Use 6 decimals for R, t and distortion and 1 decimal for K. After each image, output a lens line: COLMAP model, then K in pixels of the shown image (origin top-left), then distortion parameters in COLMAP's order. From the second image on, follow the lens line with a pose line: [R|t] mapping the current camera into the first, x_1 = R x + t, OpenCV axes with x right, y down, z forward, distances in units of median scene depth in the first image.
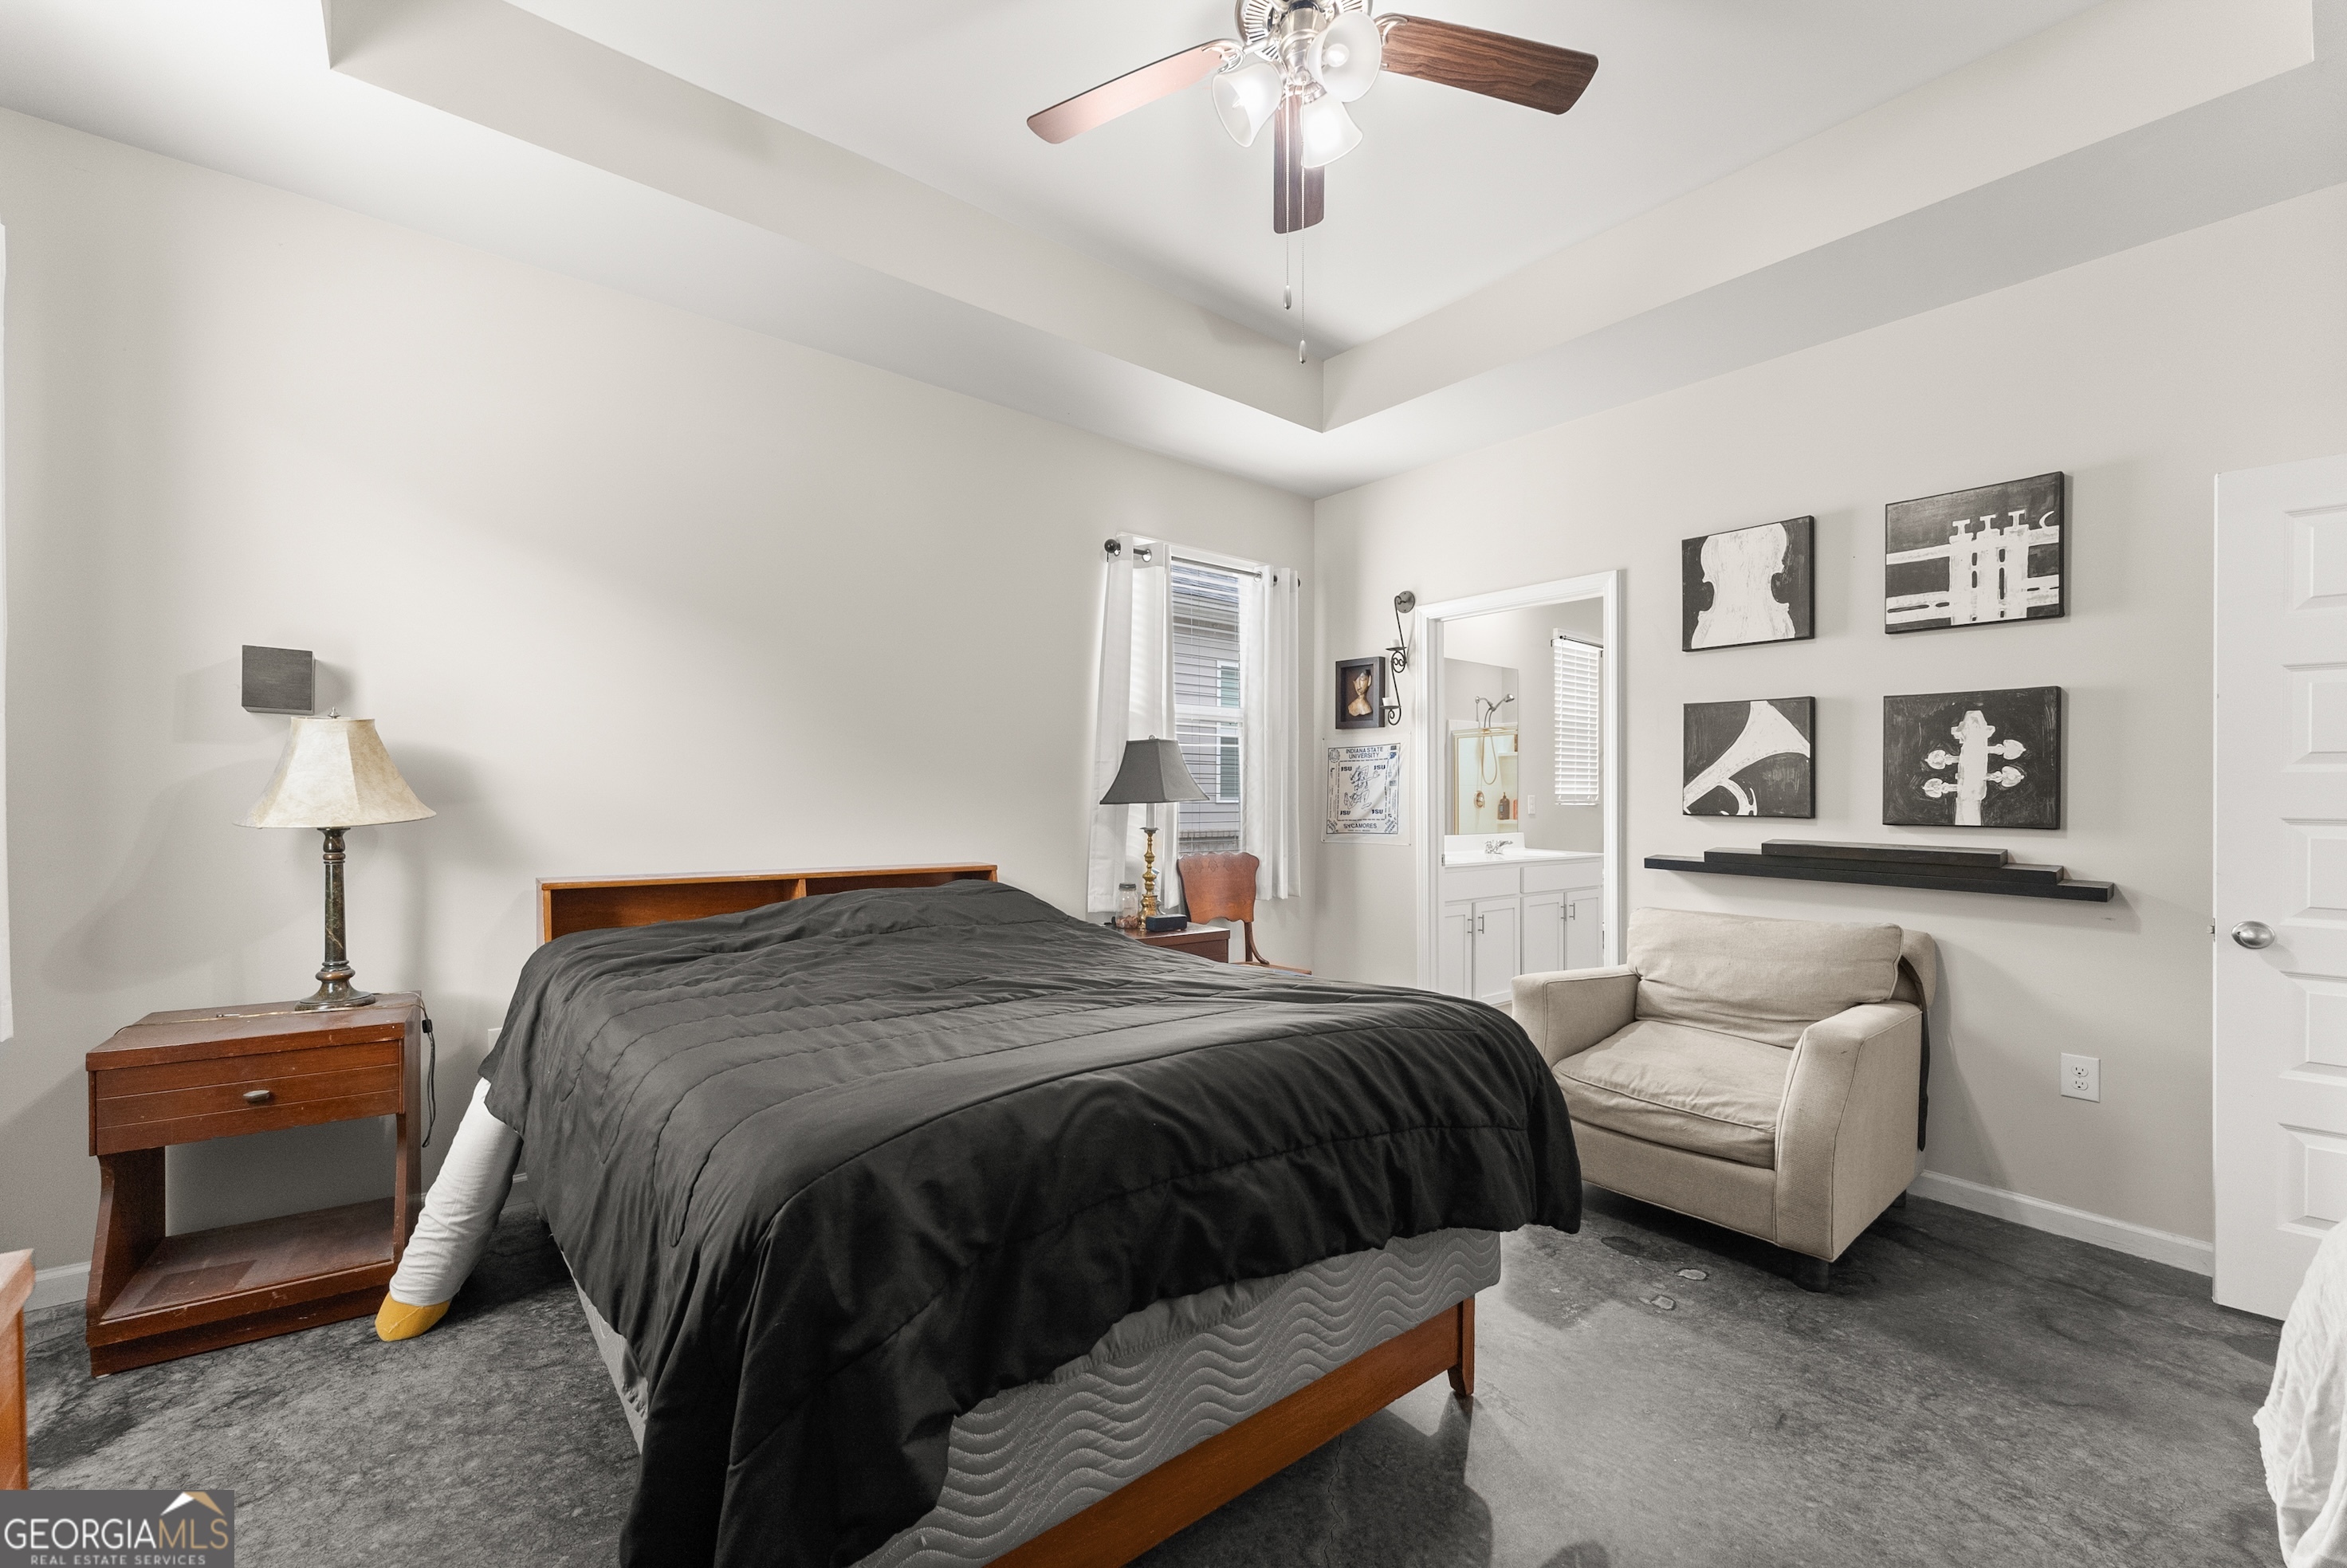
lens RADIAL K [[943.0, 0, 1168.8], [0, 943.0, 791.6], [0, 0, 1]] dist [0.001888, 0.000047]
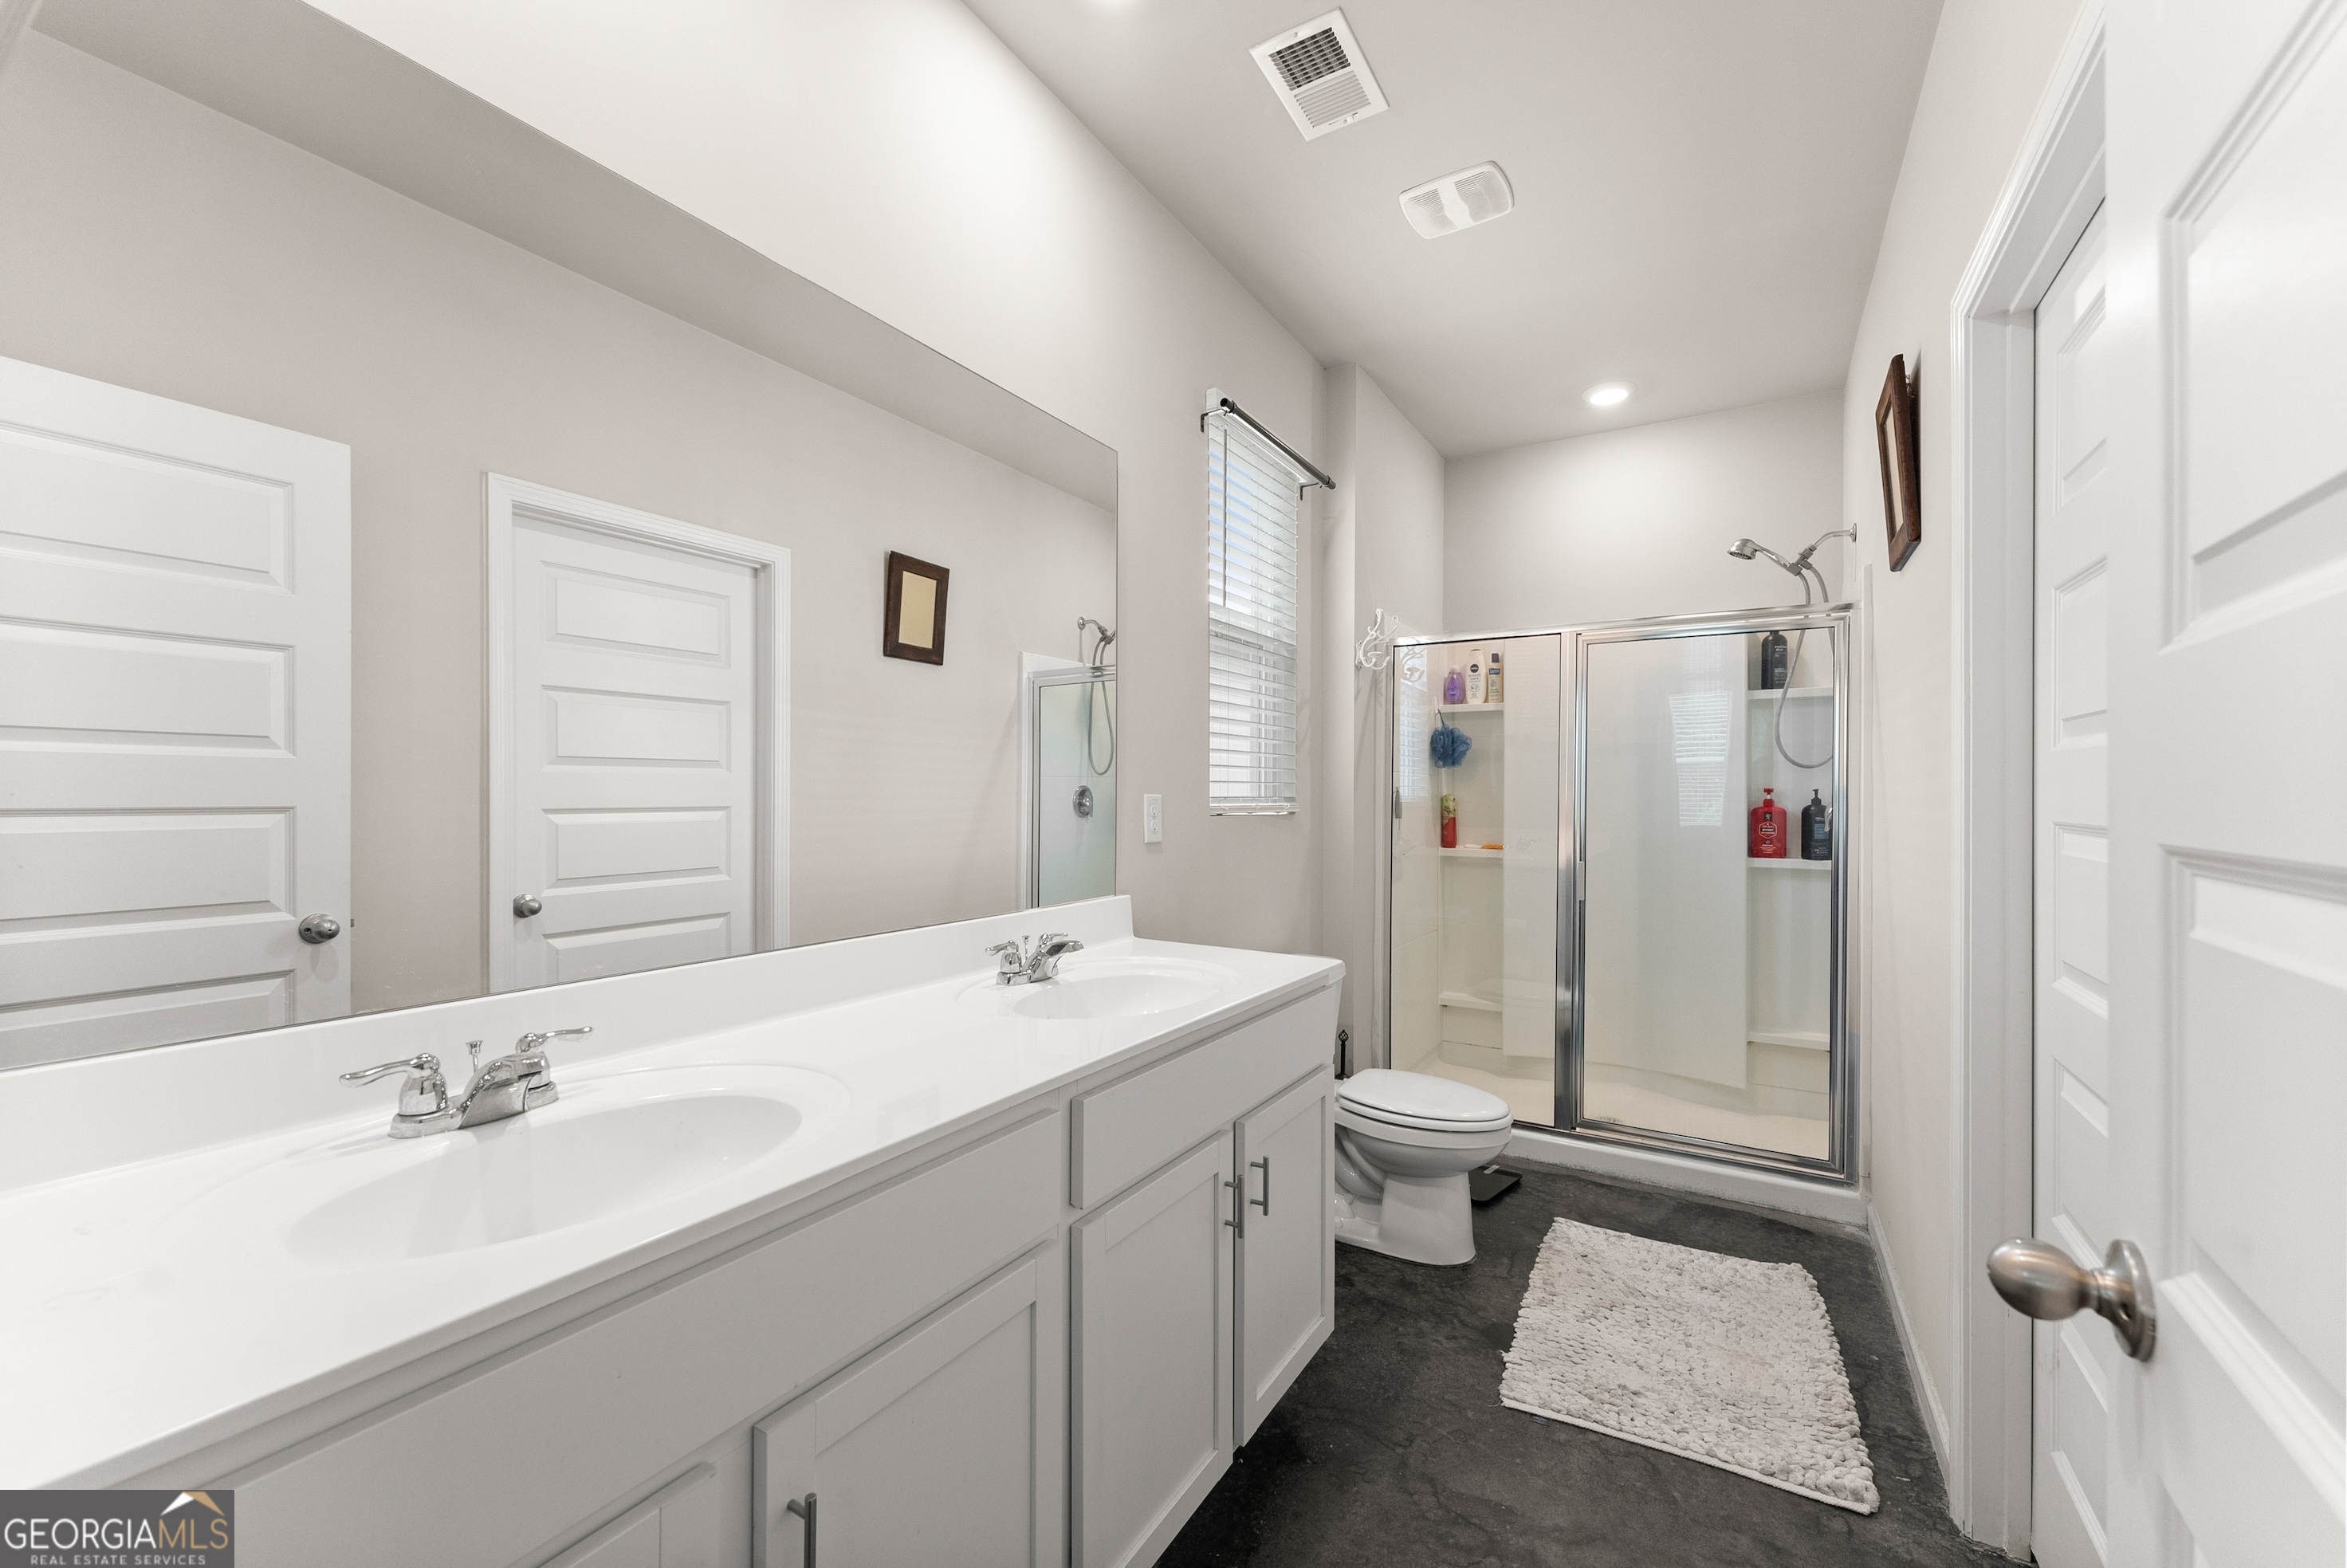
lens RADIAL K [[943.0, 0, 1170.3], [0, 943.0, 794.3], [0, 0, 1]] dist [0.001888, 0.000047]
pose [[0.940842, 0.003927, 0.338822, 0.262899], [-0.005379, 0.999980, 0.003347, 0.002528], [-0.338802, -0.004971, 0.940844, 0.640265]]
